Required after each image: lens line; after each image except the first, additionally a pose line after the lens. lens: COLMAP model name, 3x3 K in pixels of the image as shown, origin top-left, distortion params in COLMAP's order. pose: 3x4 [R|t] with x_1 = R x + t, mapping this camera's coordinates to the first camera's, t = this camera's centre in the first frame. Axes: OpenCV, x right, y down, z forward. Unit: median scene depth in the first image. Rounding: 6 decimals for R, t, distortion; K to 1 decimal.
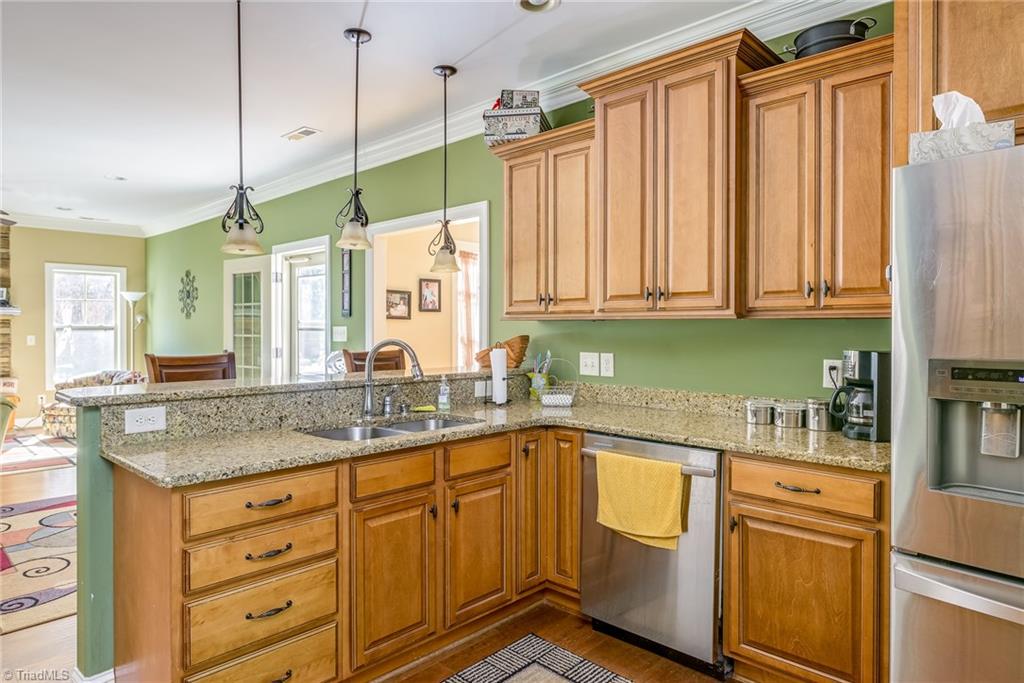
lens RADIAL K [[617.2, 0, 514.5], [0, 617.2, 330.6], [0, 0, 1]] dist [-0.002048, 0.000083]
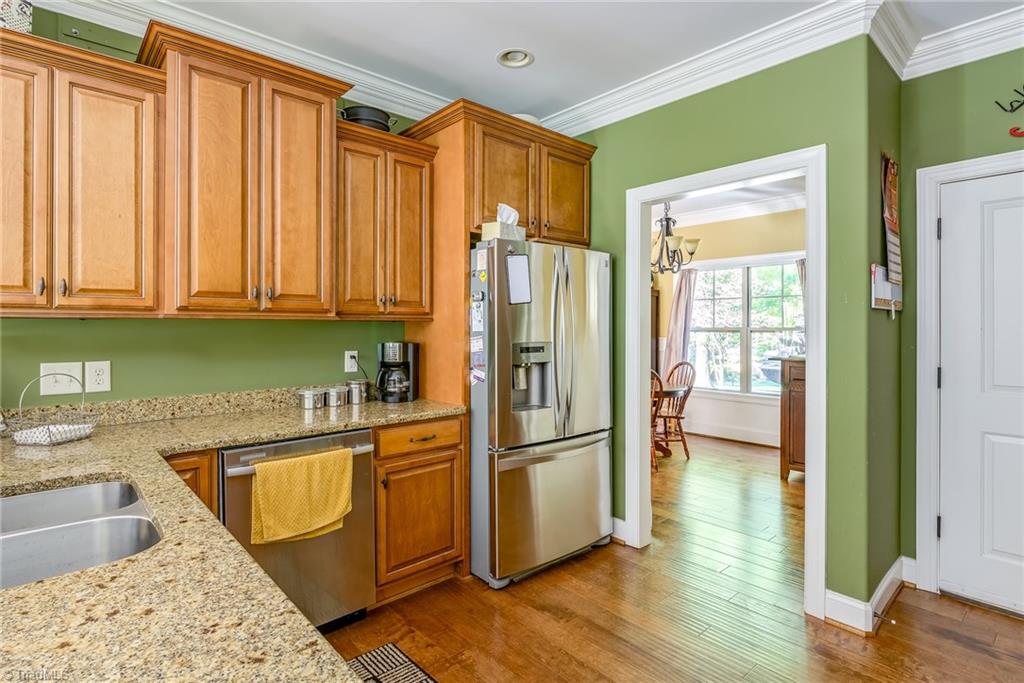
lens RADIAL K [[516.4, 0, 505.3], [0, 516.4, 326.3], [0, 0, 1]] dist [-0.004607, -0.001988]
pose [[0.074141, -0.001858, 0.997246, -0.582290], [0.008302, 0.999965, 0.001246, -0.005503], [-0.997213, 0.008187, 0.074154, 0.570512]]
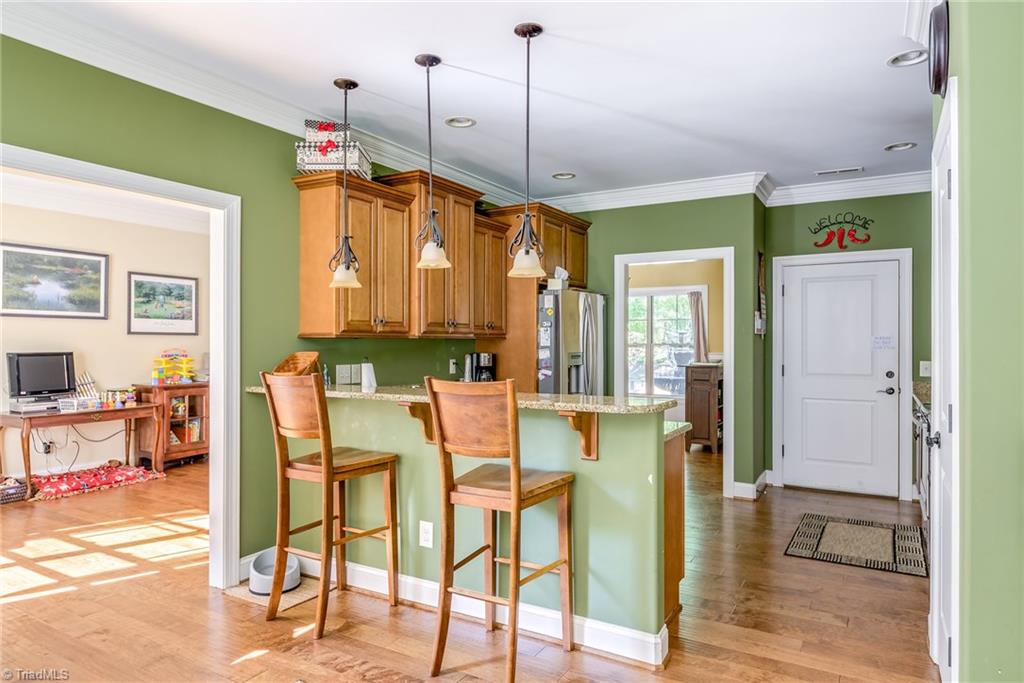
lens RADIAL K [[617.2, 0, 507.9], [0, 617.2, 343.2], [0, 0, 1]] dist [-0.002048, 0.000083]
pose [[-0.222759, -0.002894, 0.974869, -1.549420], [0.006559, 0.999969, 0.004467, -0.013474], [-0.974851, 0.007390, -0.222733, 1.327760]]
